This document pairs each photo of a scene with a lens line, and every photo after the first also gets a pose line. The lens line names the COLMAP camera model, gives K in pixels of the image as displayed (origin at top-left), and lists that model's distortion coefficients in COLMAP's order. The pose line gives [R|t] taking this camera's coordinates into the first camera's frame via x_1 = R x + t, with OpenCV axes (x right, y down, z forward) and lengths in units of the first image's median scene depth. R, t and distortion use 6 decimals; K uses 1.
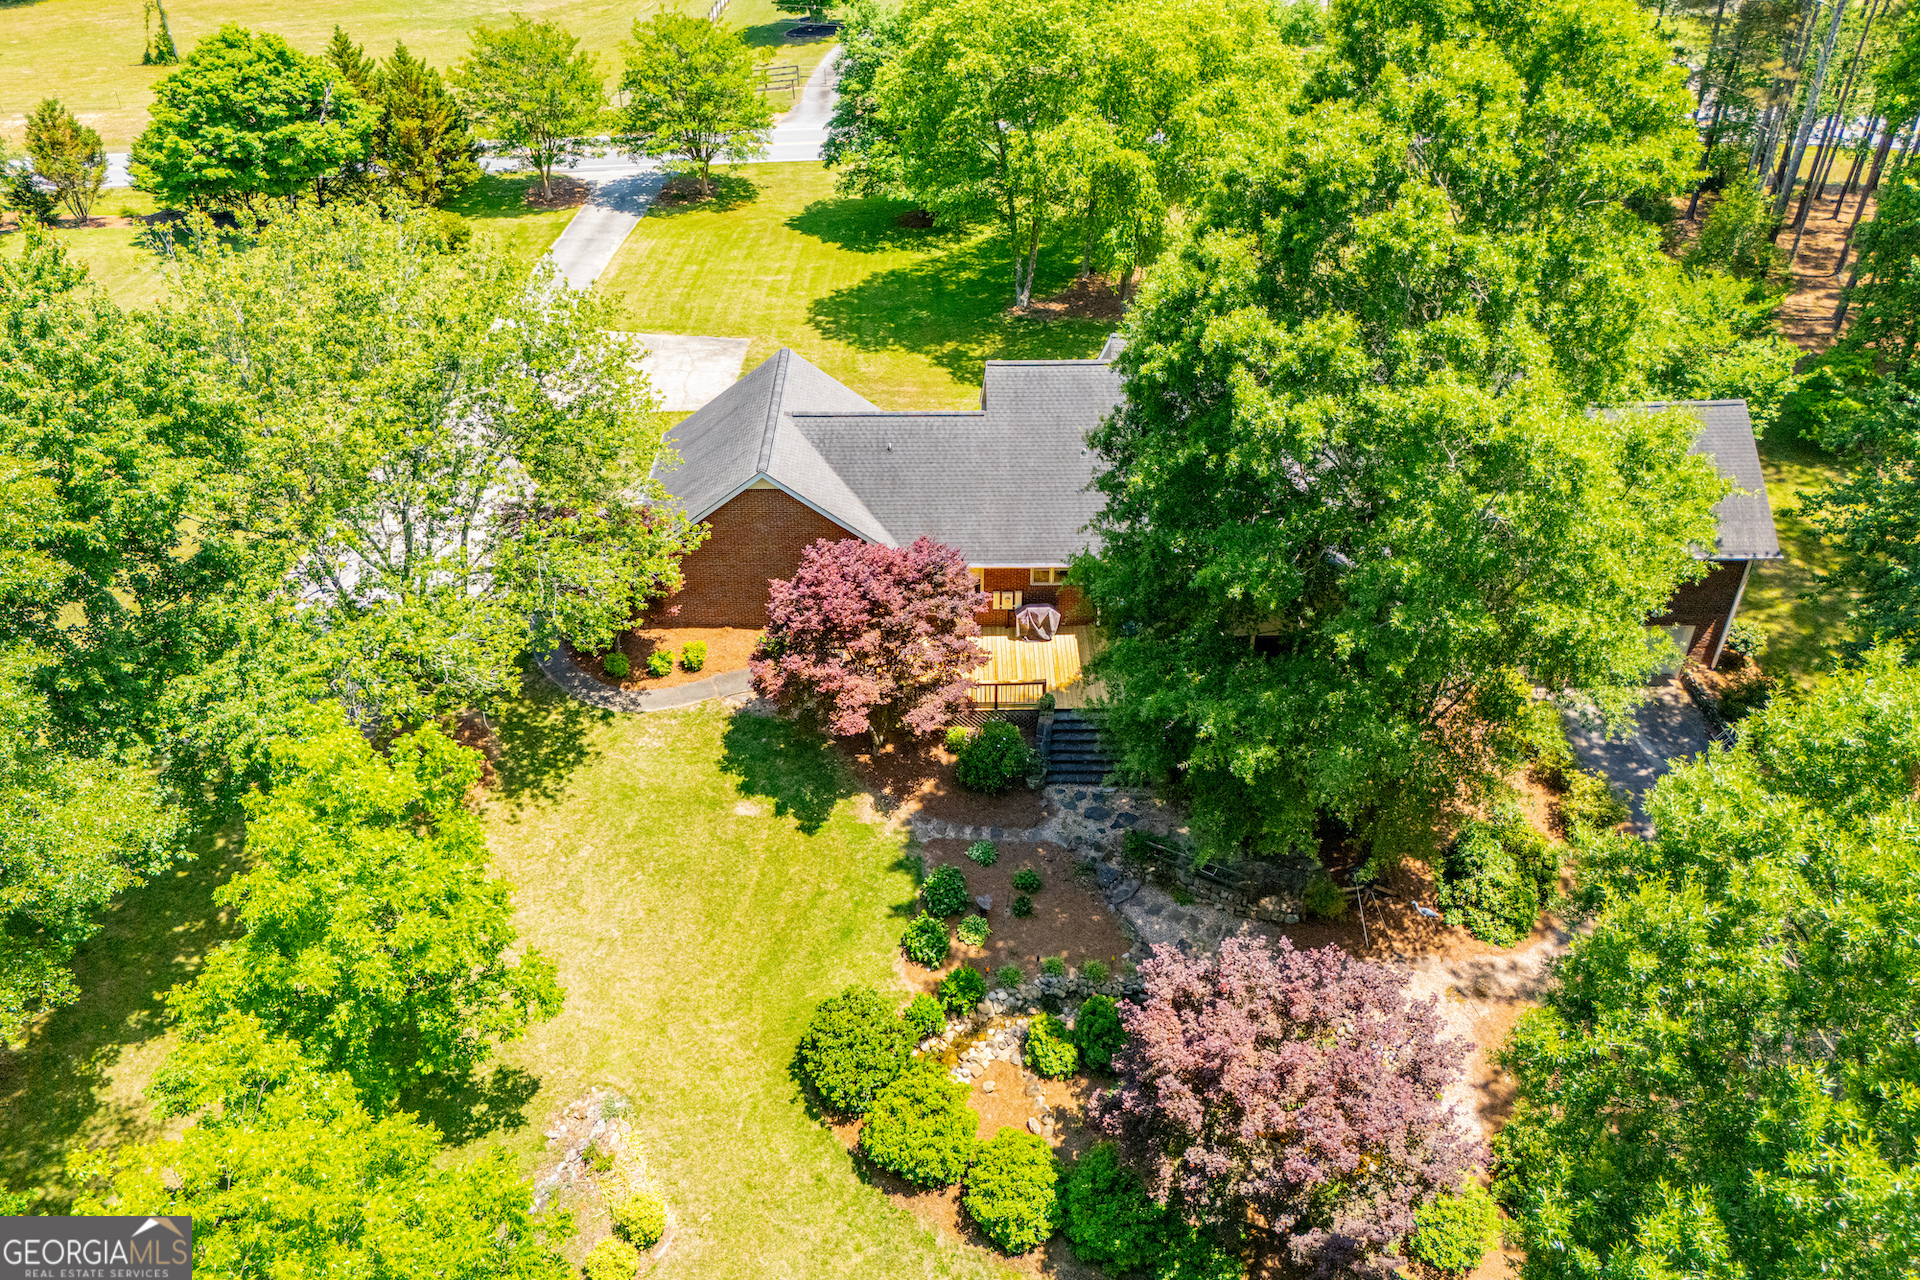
lens RADIAL K [[1418.4, 0, 959.1], [0, 1418.4, 562.3], [0, 0, 1]] dist [0.104407, -0.143273]
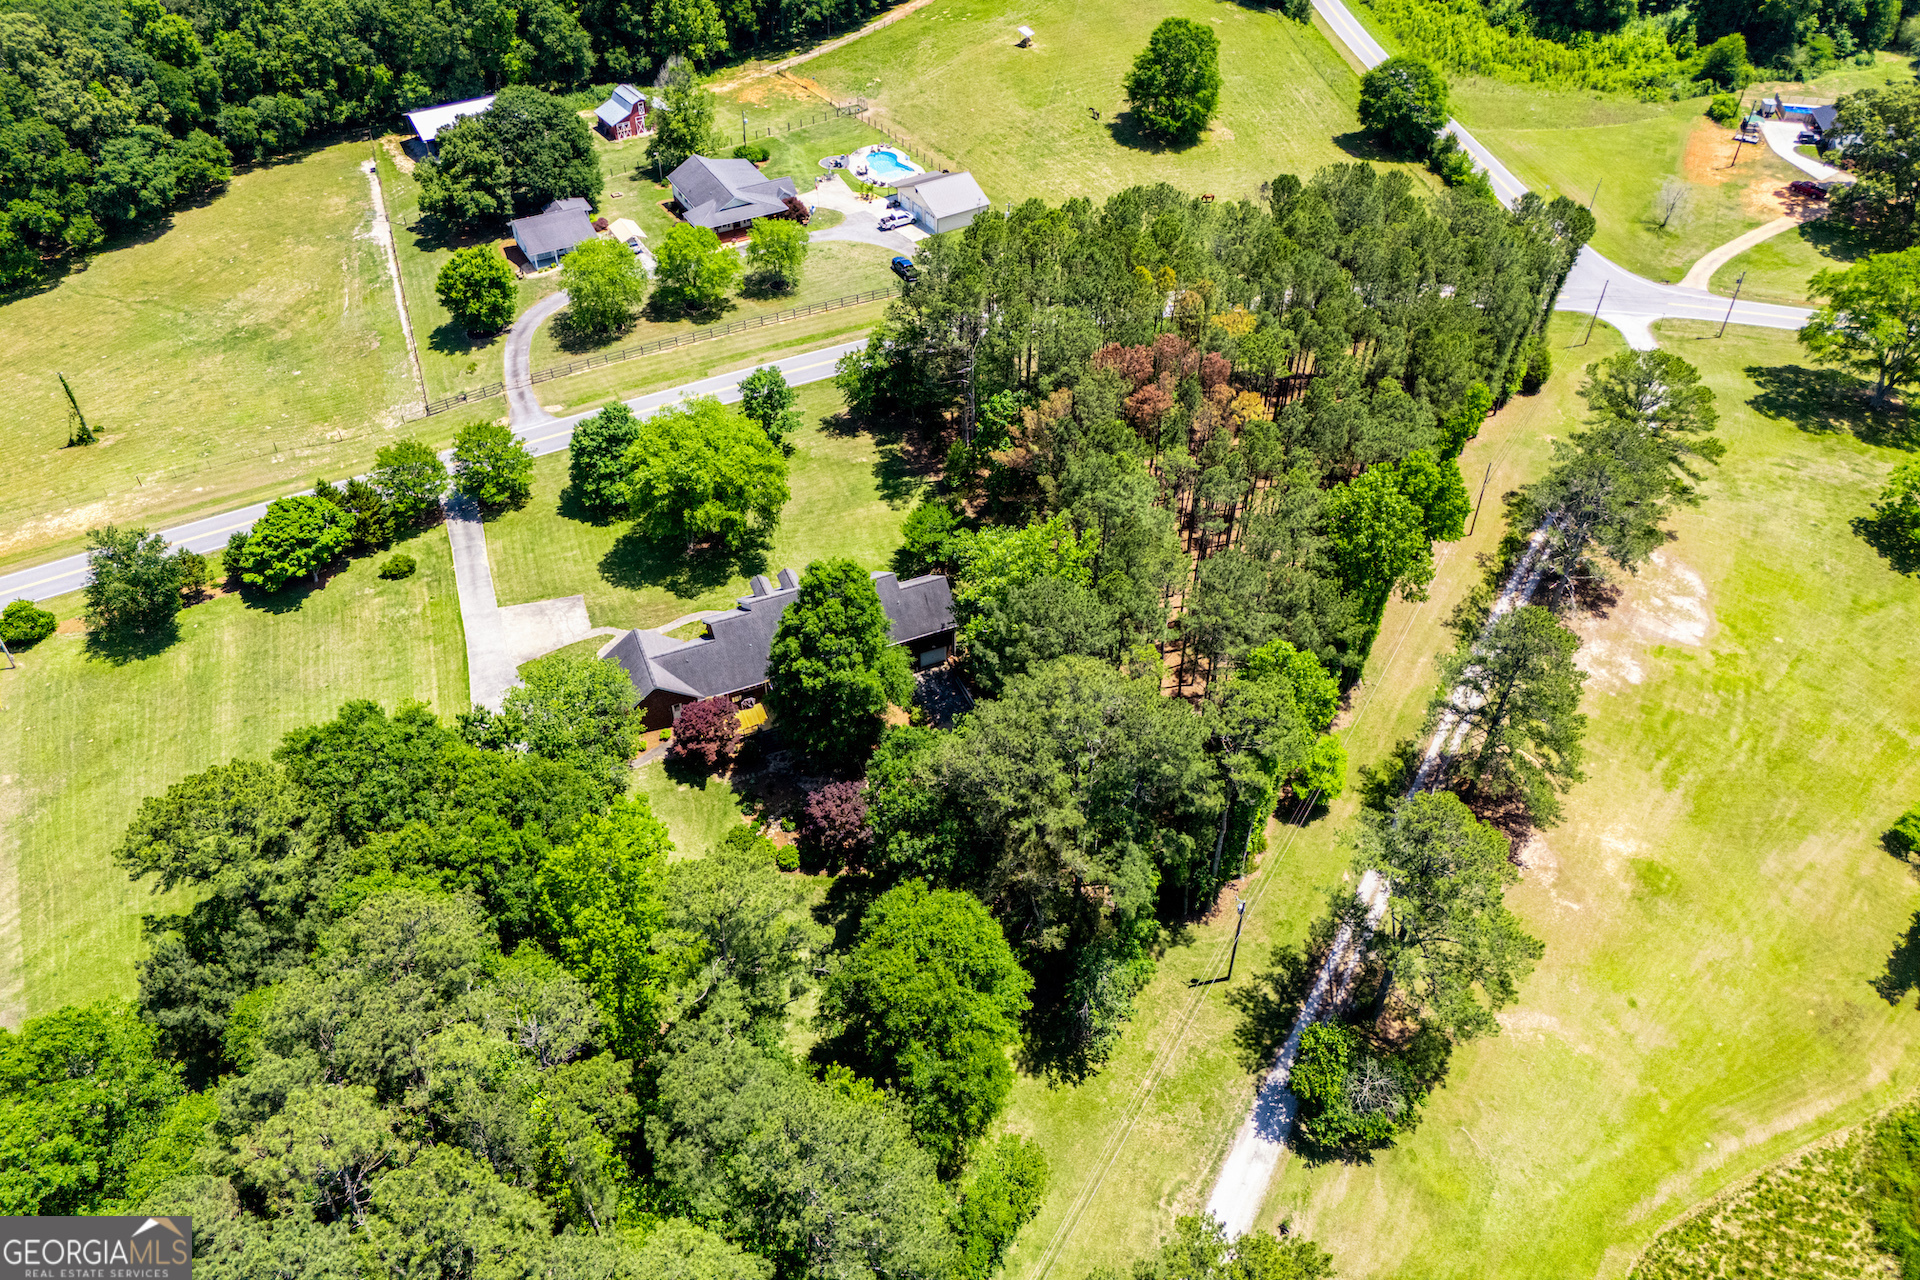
lens RADIAL K [[1418.4, 0, 959.1], [0, 1418.4, 562.3], [0, 0, 1]] dist [0.104407, -0.143273]
pose [[0.929190, -0.239911, 0.281155, -0.347772], [0.206497, 0.967876, 0.143442, -0.665597], [-0.306536, -0.075228, 0.948882, -2.266439]]
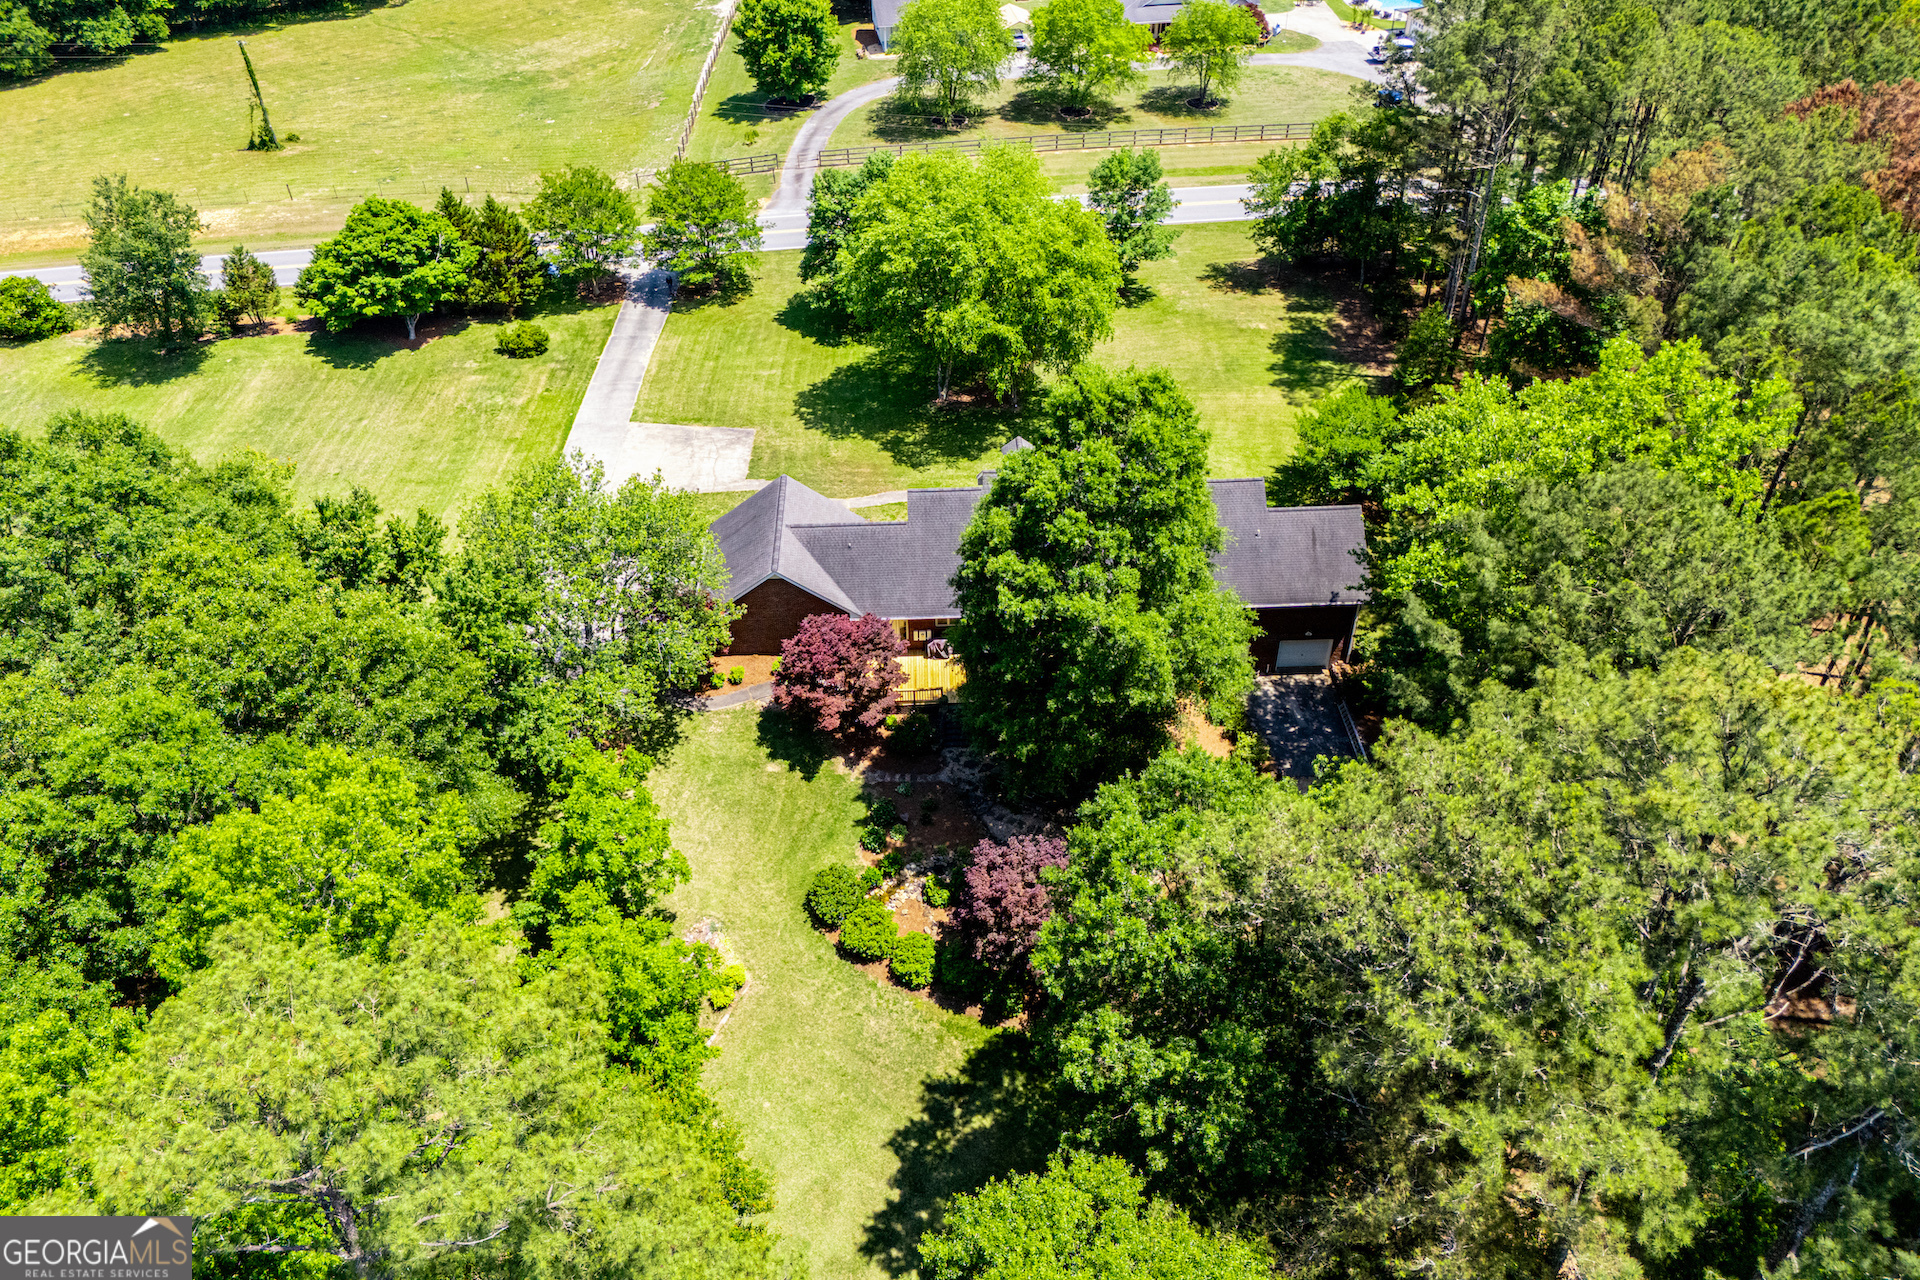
lens RADIAL K [[1410.5, 0, 952.8], [0, 1410.5, 552.4], [0, 0, 1]] dist [0.144816, -0.258427]
pose [[0.999741, -0.021415, 0.007708, 0.066183], [0.020760, 0.996820, 0.076936, -0.220317], [-0.009332, -0.076756, 0.997006, -0.727507]]
